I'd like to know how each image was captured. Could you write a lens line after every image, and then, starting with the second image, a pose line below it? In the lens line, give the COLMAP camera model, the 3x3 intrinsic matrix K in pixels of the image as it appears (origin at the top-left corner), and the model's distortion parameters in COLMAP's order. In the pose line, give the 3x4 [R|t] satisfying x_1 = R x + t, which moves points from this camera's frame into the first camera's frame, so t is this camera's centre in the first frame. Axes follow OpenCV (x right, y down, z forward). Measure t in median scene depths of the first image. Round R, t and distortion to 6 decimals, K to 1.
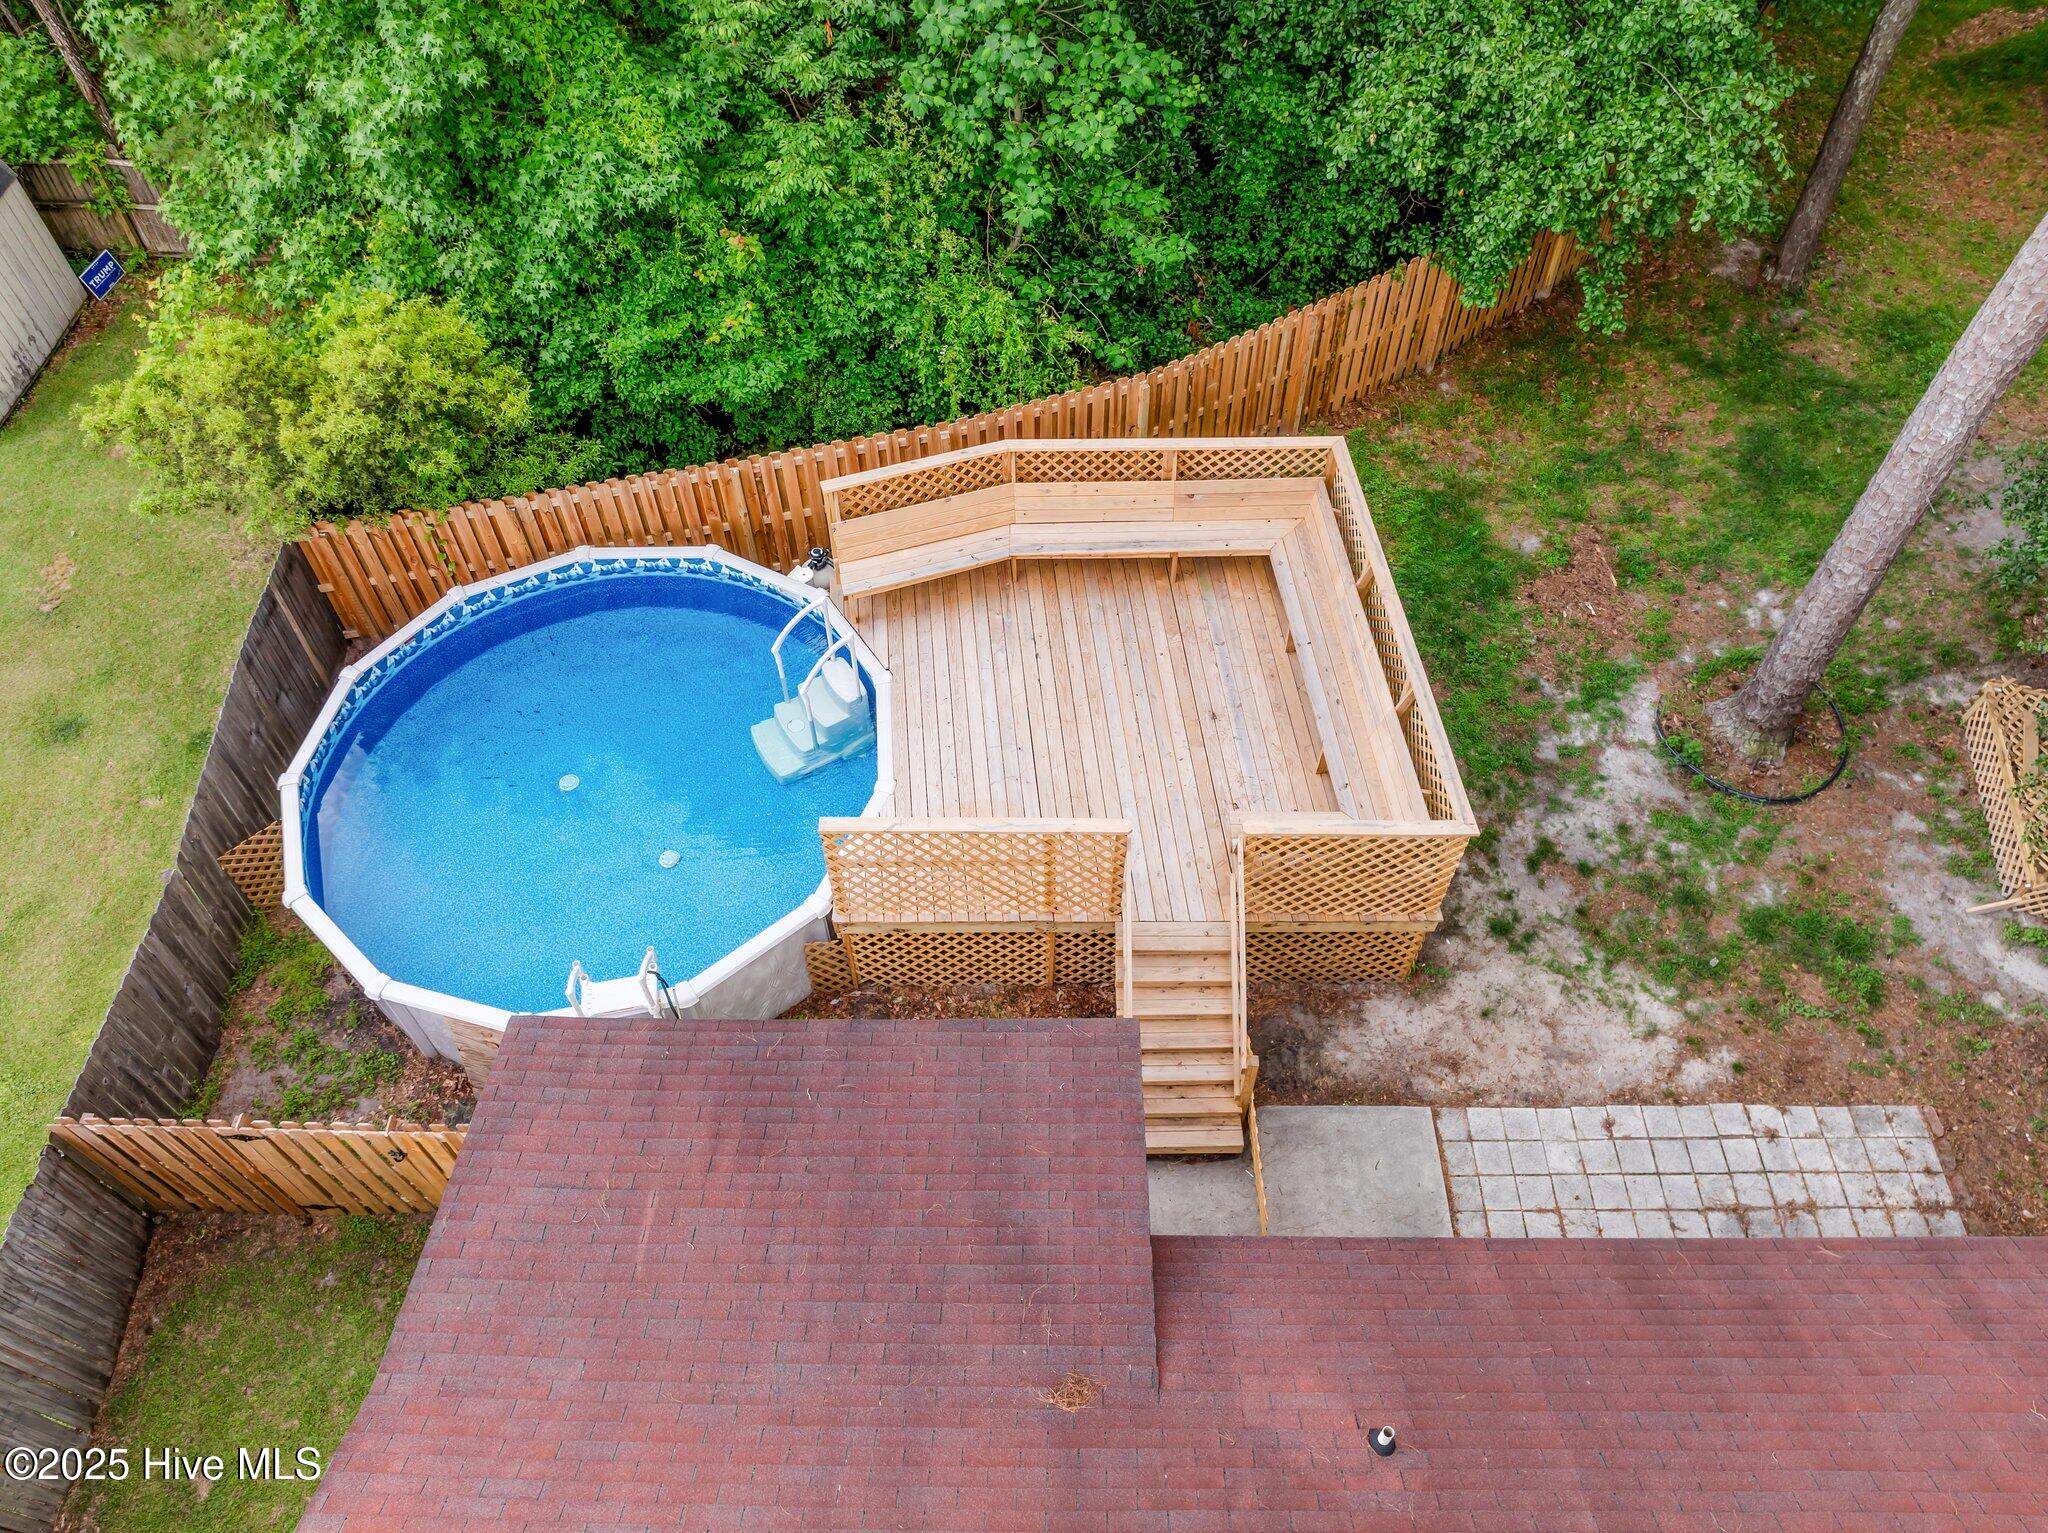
lens RADIAL K [[1443.9, 0, 1035.0], [0, 1443.9, 758.1], [0, 0, 1]] dist [-0.031835, -0.003534]
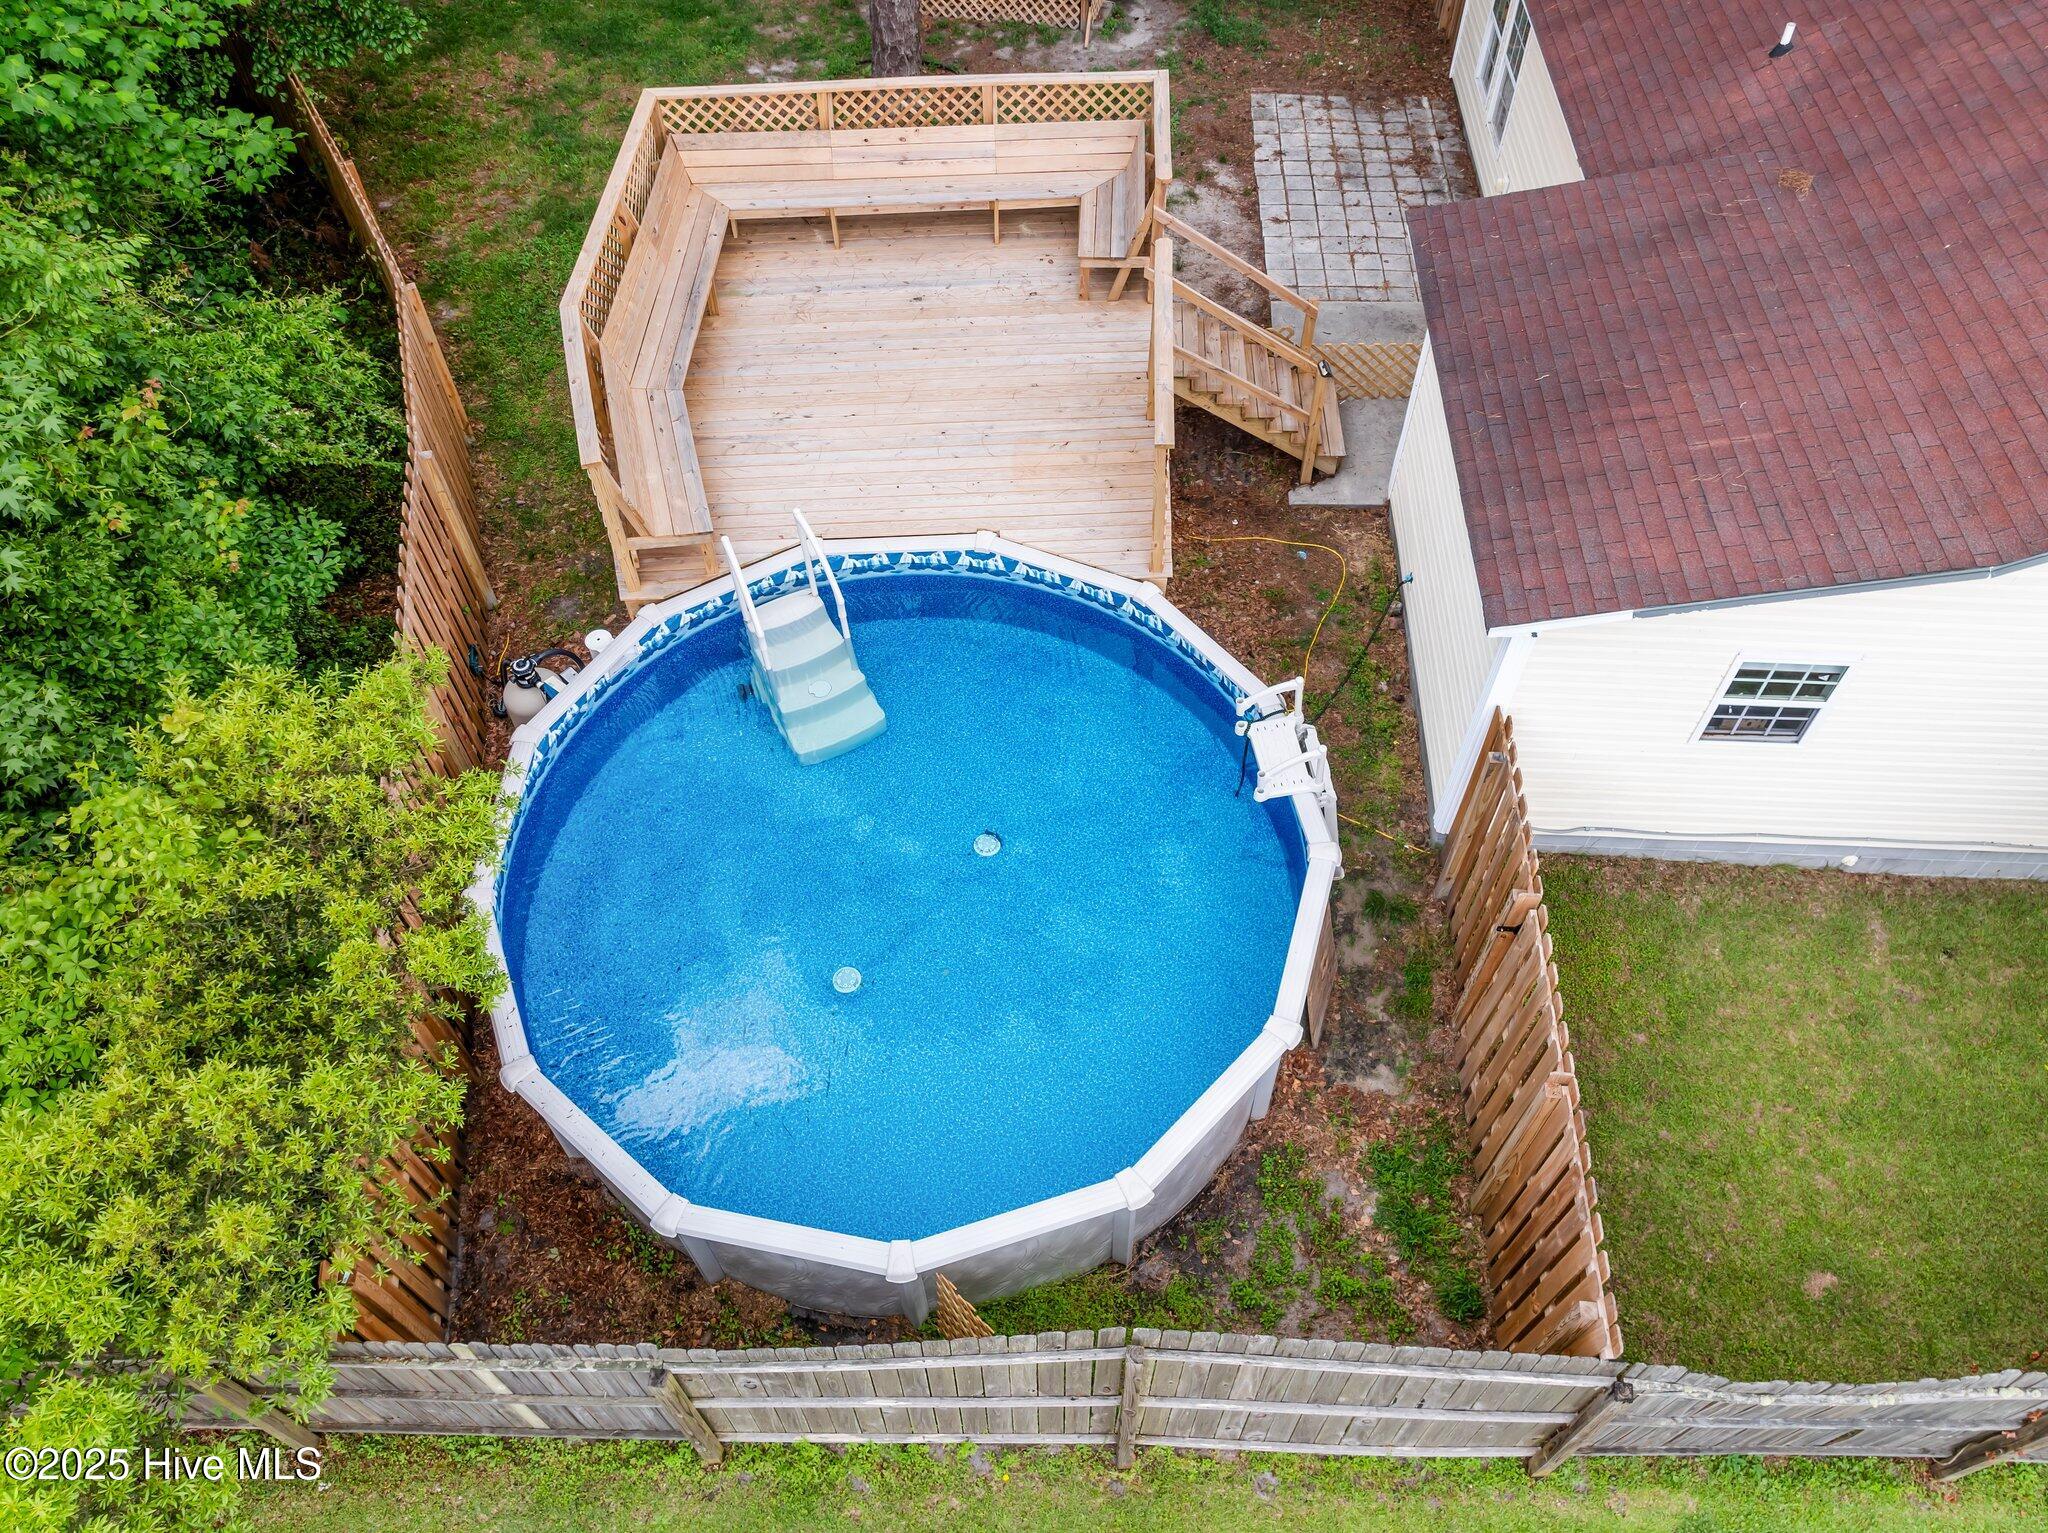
lens RADIAL K [[1445.0, 0, 1029.0], [0, 1445.0, 770.4], [0, 0, 1]] dist [-0.049682, 0.026994]
pose [[0.040543, -0.794743, 0.605591, -0.673125], [0.795574, 0.392358, 0.461647, -0.277336], [-0.604499, 0.463076, 0.648184, 0.462495]]
